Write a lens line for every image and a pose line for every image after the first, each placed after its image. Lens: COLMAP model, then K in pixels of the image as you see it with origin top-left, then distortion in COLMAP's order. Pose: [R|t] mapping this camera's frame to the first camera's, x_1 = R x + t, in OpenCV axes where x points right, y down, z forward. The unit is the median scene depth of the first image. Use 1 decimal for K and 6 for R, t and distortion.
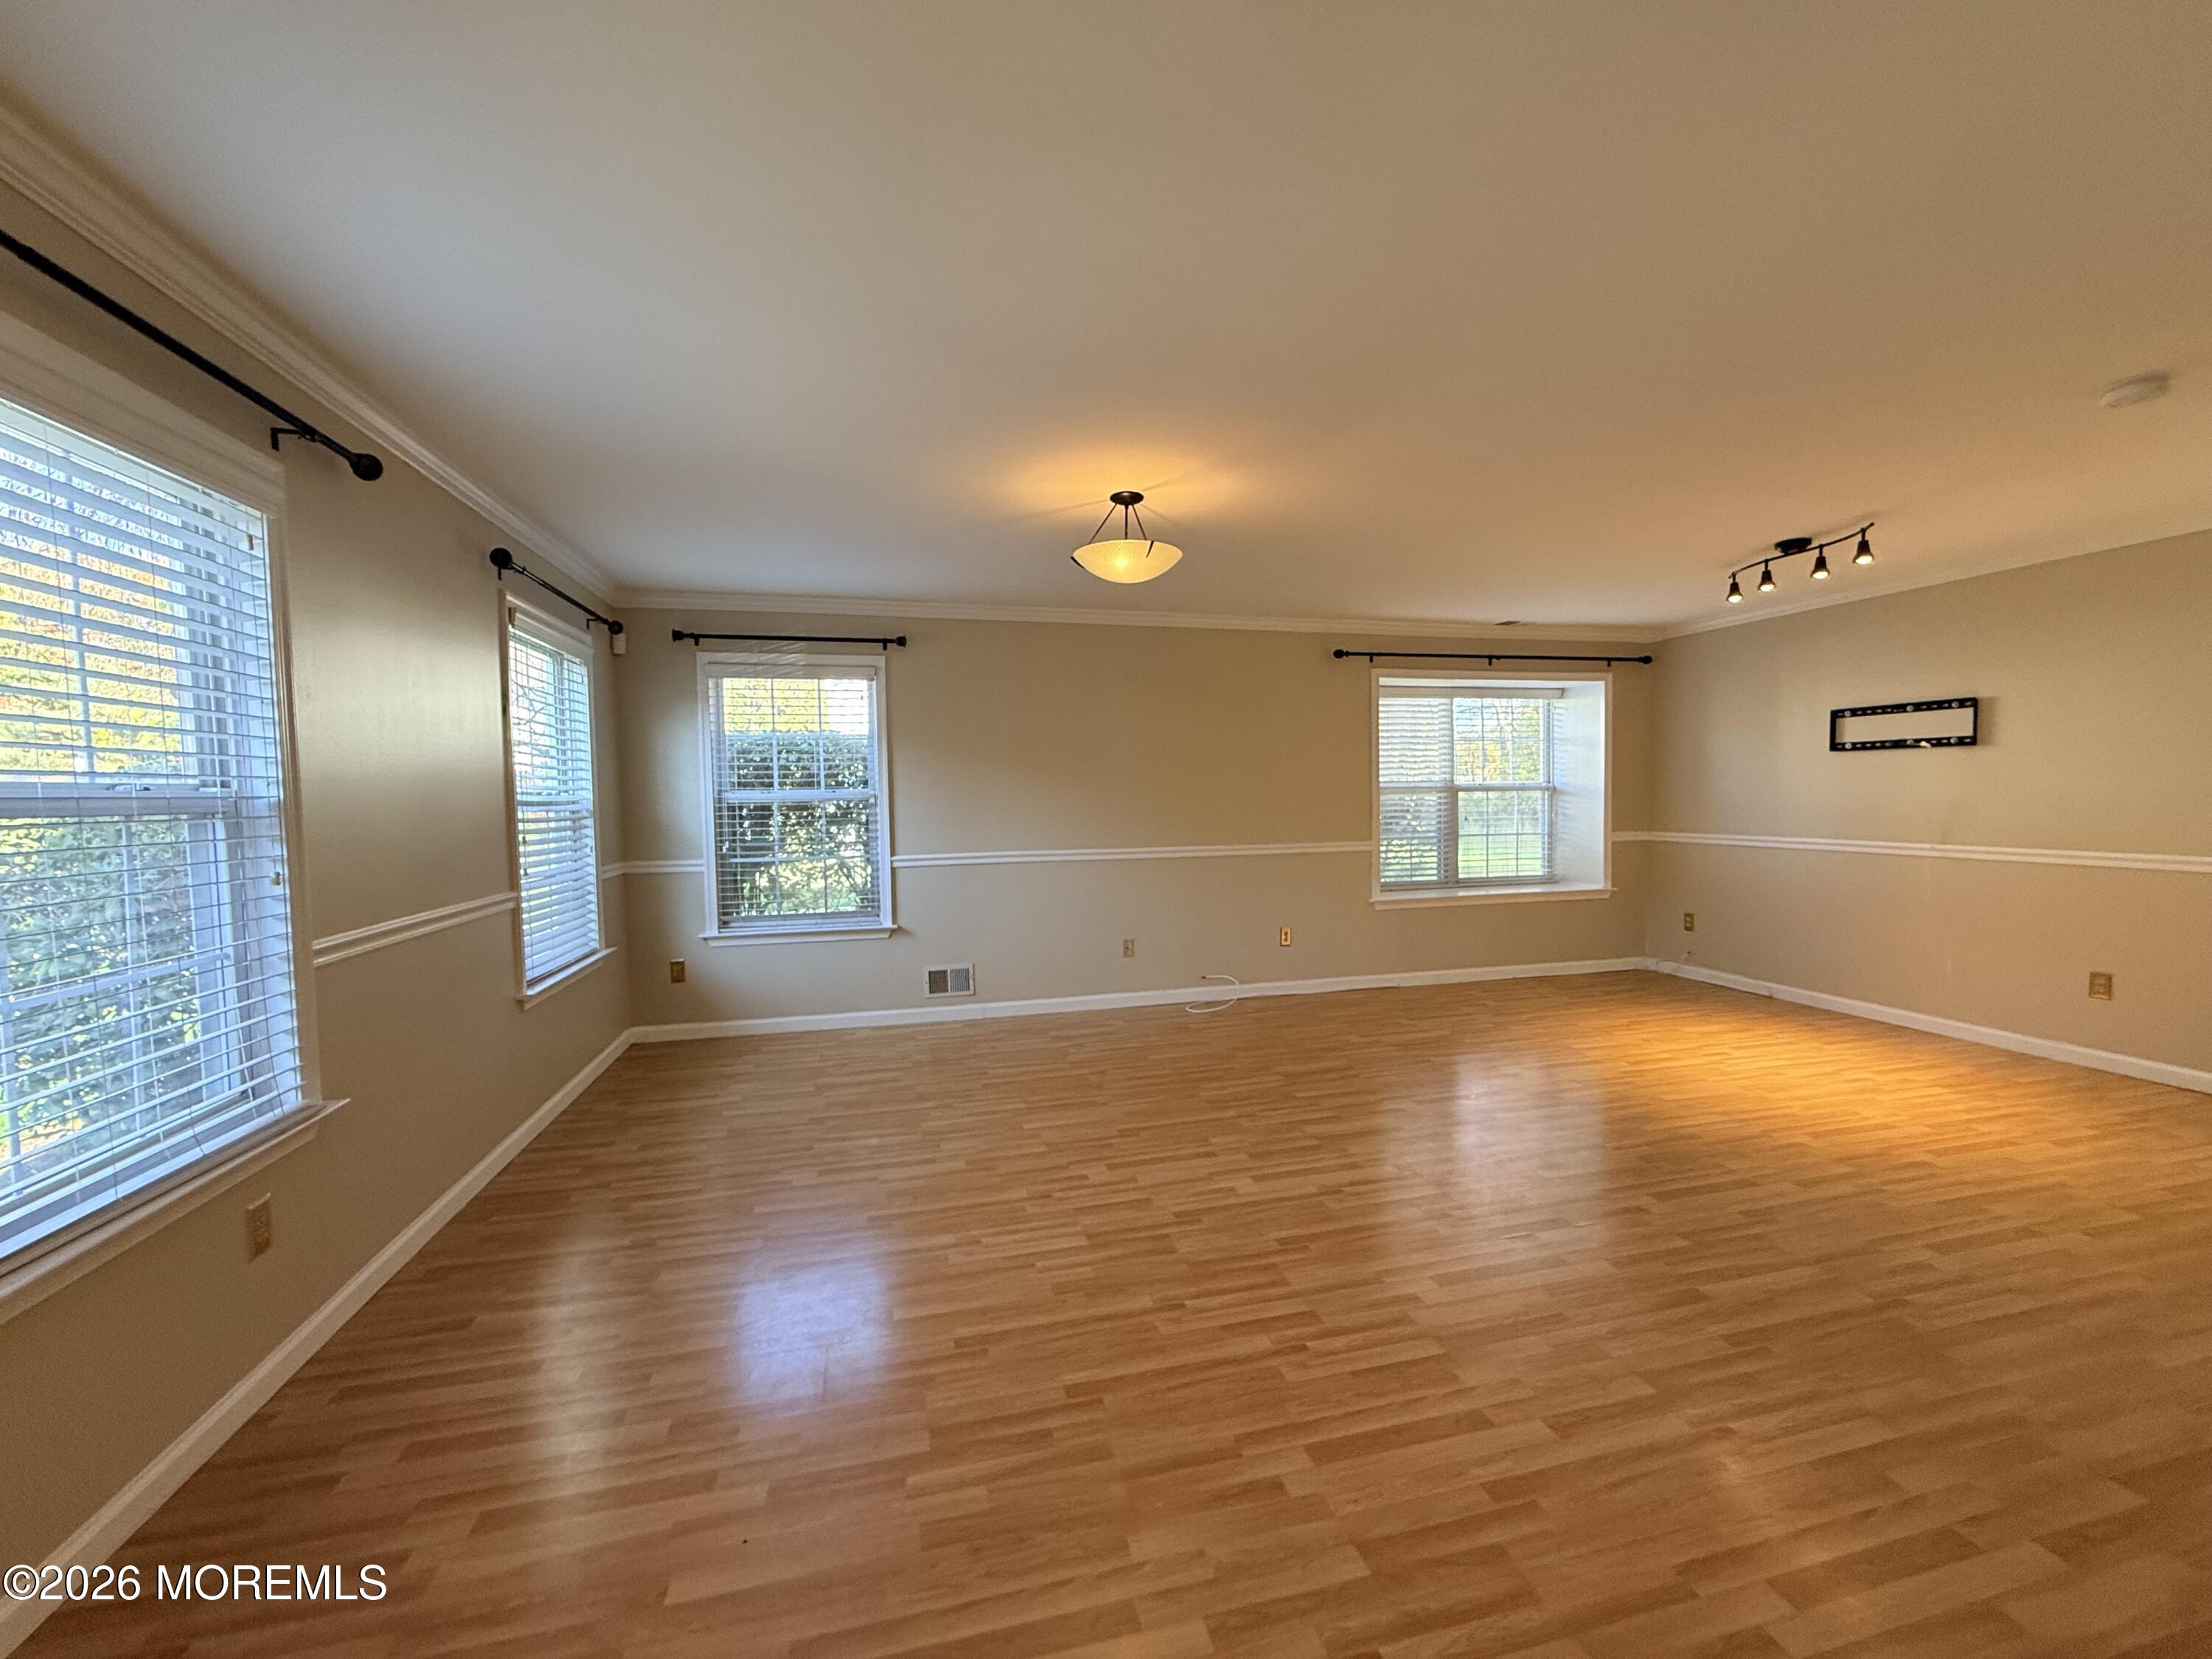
lens RADIAL K [[879.4, 0, 1101.7], [0, 879.4, 830.7], [0, 0, 1]] dist [-0.002379, 0.000537]
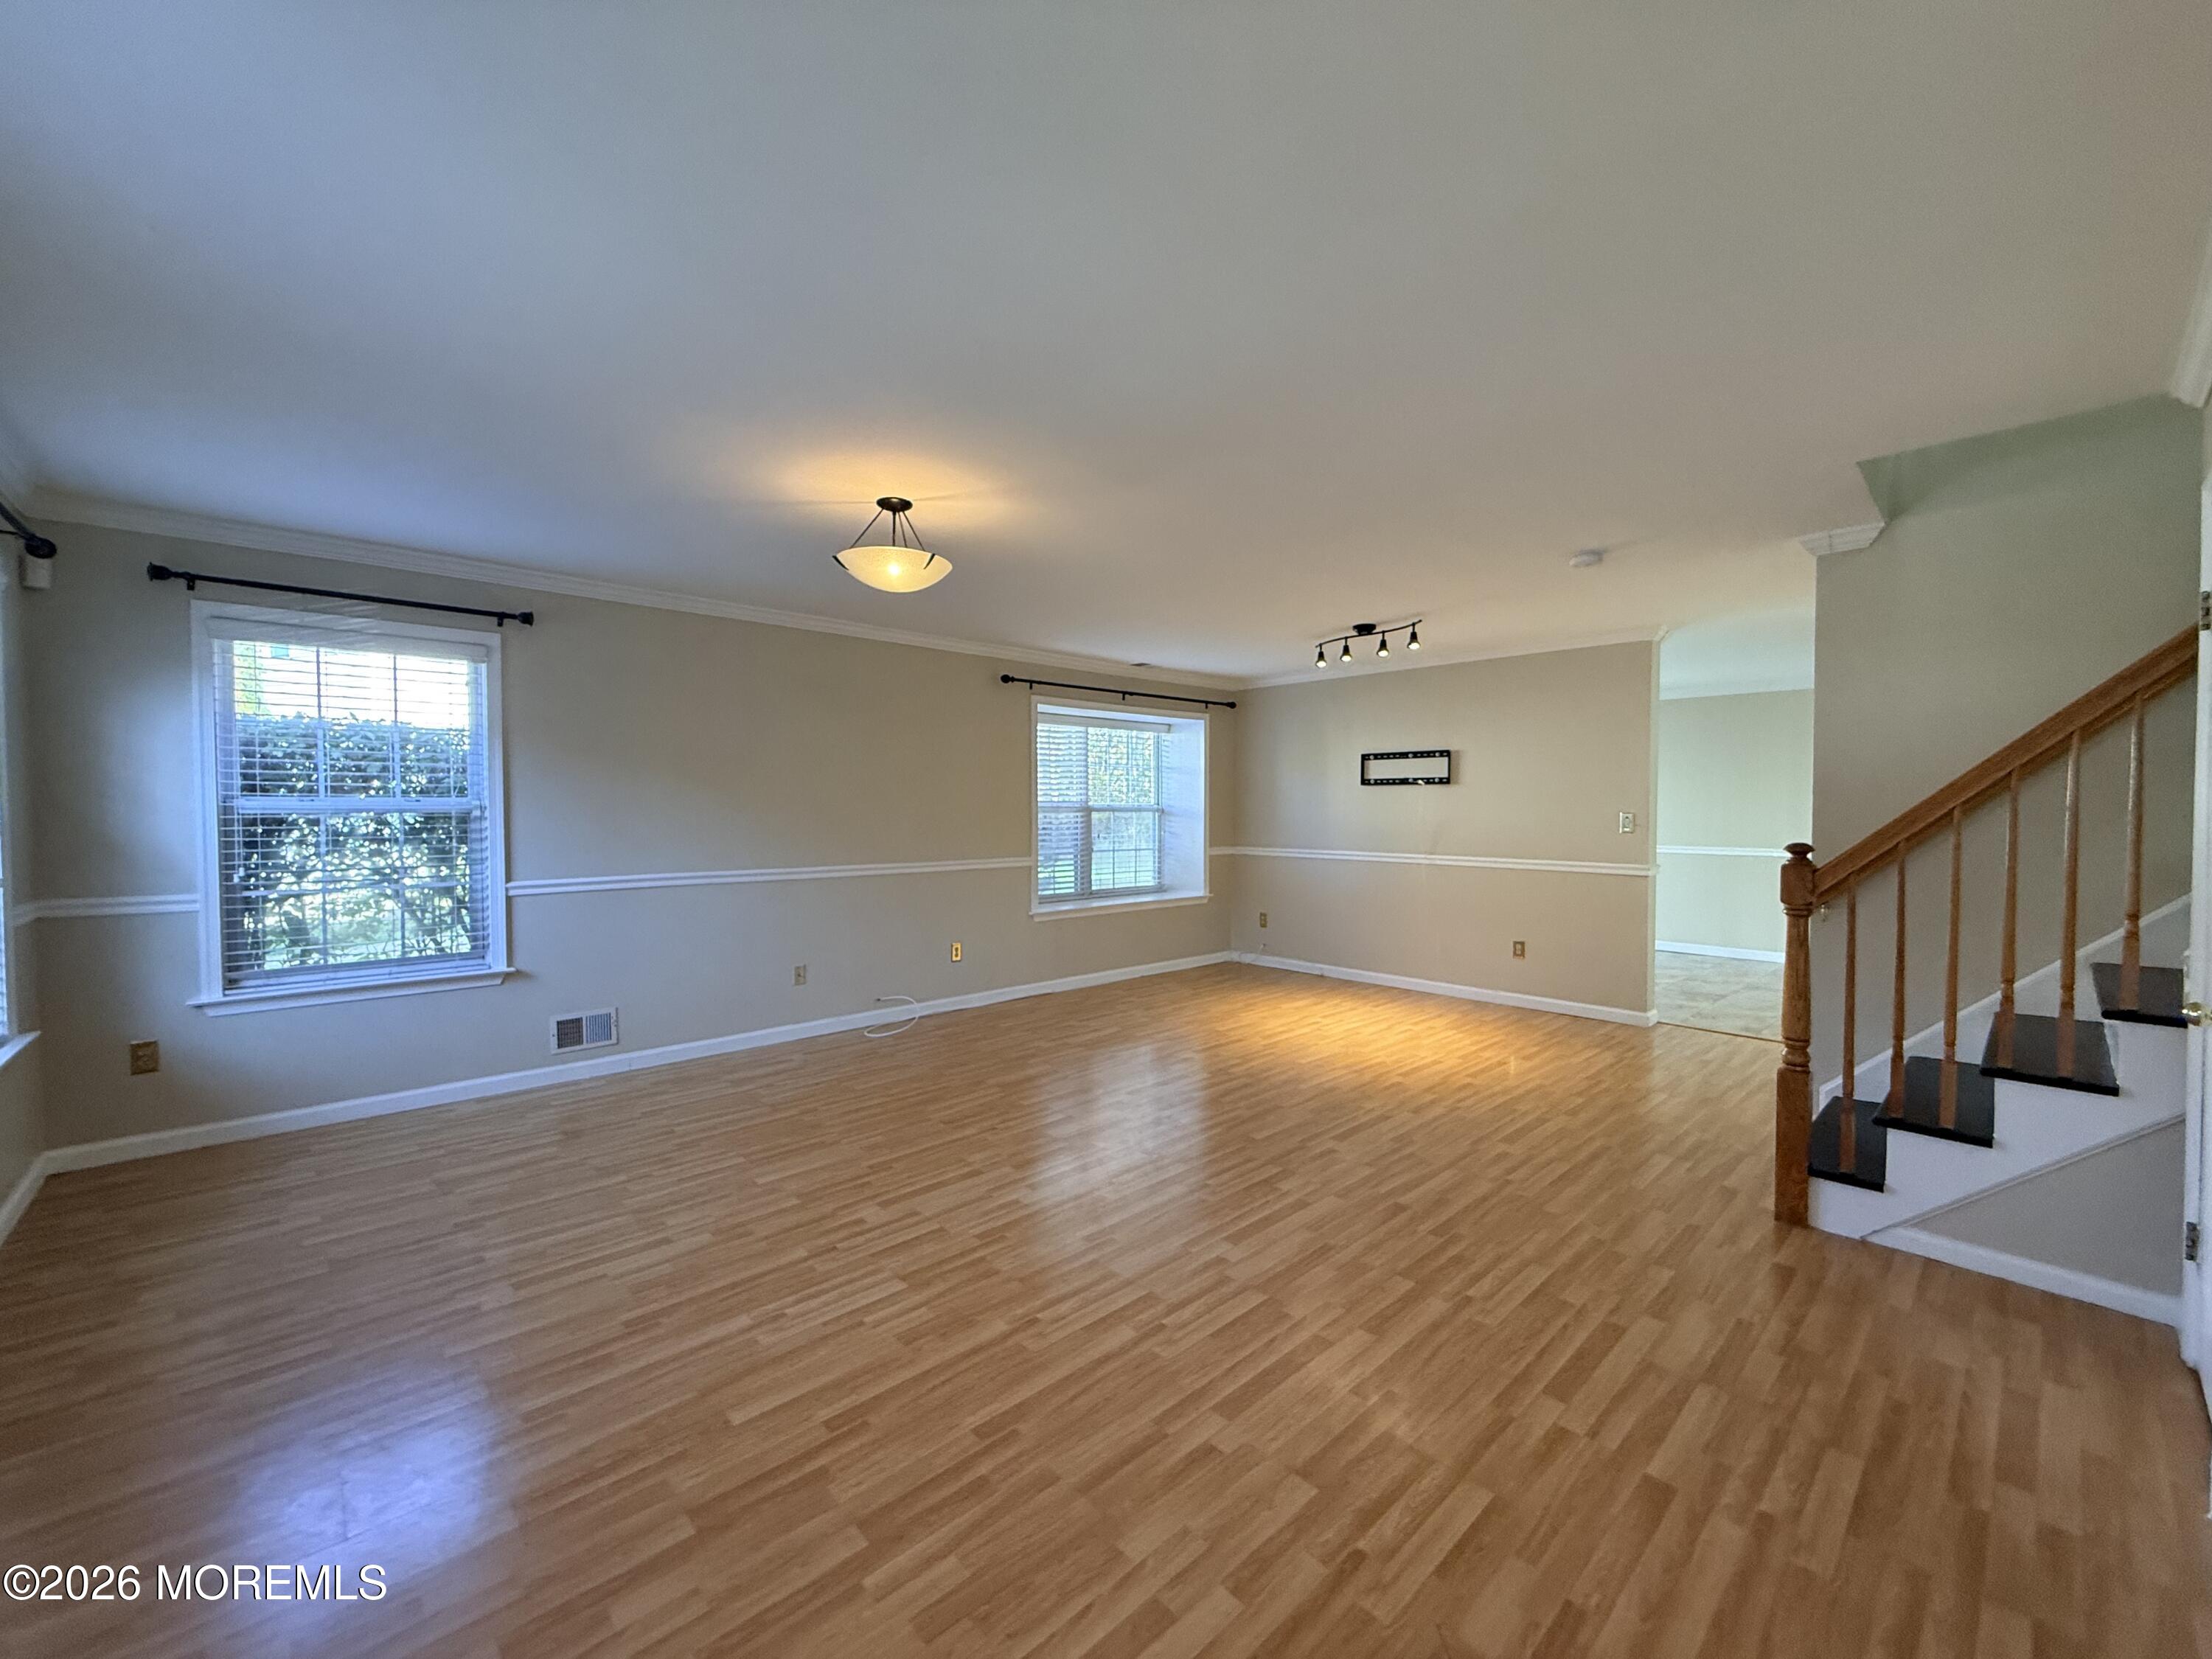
lens RADIAL K [[879.4, 0, 1100.9], [0, 879.4, 829.1], [0, 0, 1]] dist [-0.002379, 0.000537]
pose [[0.876723, 0.004418, 0.480976, -0.184489], [0.005782, 0.999789, -0.019724, -0.000832], [-0.480961, 0.020073, 0.876512, 0.039726]]
